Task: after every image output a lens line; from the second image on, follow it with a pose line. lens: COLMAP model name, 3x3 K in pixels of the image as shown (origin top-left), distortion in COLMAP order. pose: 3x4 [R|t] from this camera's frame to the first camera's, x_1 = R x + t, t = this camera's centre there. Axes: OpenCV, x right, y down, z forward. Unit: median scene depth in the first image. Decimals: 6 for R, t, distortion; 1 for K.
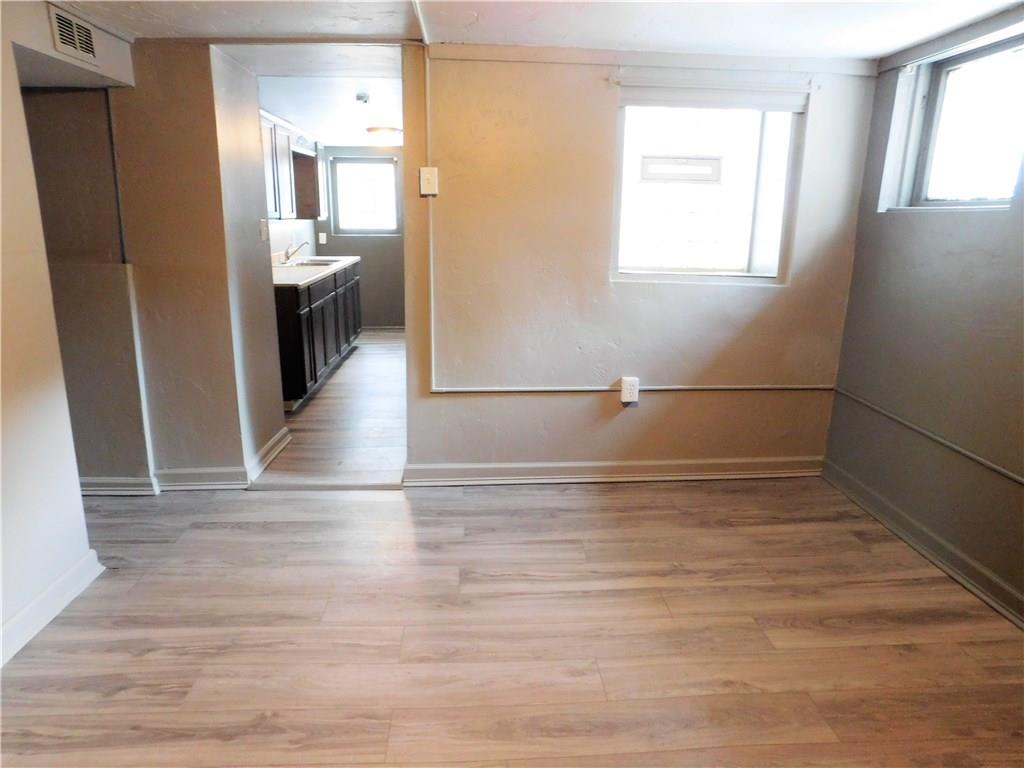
lens RADIAL K [[679.2, 0, 512.0], [0, 679.2, 384.0], [0, 0, 1]] dist [-0.003677, 0.000204]
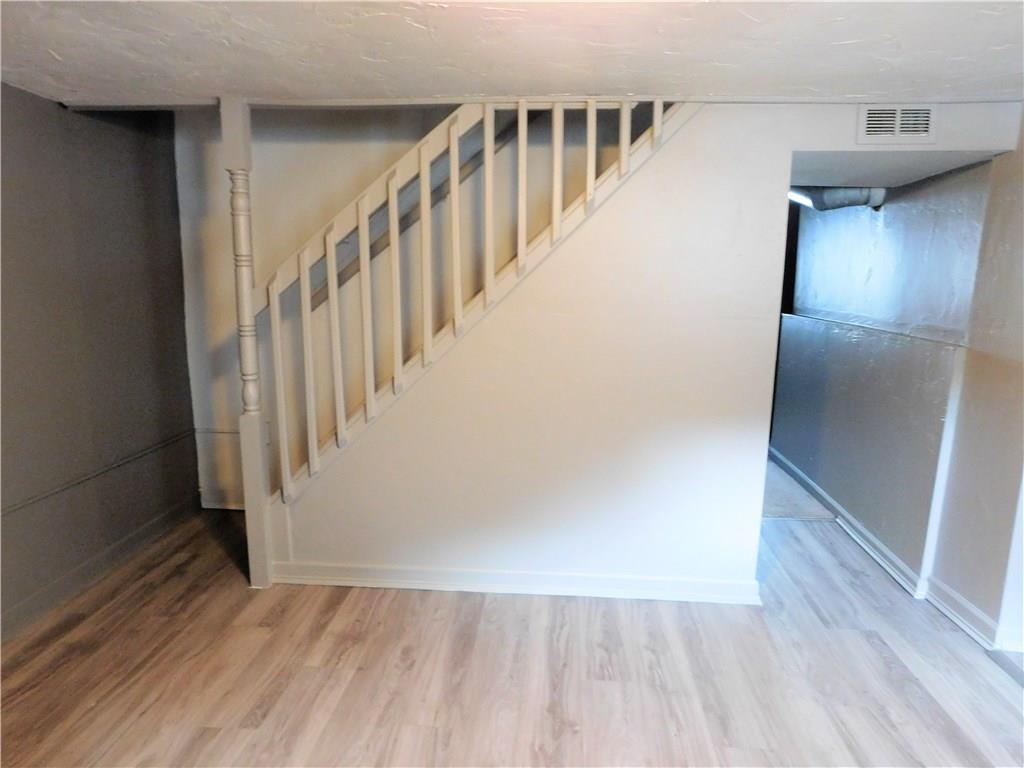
lens RADIAL K [[679.2, 0, 512.0], [0, 679.2, 384.0], [0, 0, 1]] dist [-0.003677, 0.000204]
pose [[-0.124886, 0.153109, -0.980286, 0.565638], [-0.264946, 0.946996, 0.181663, -0.190441], [0.956142, 0.282411, -0.077701, 0.709440]]
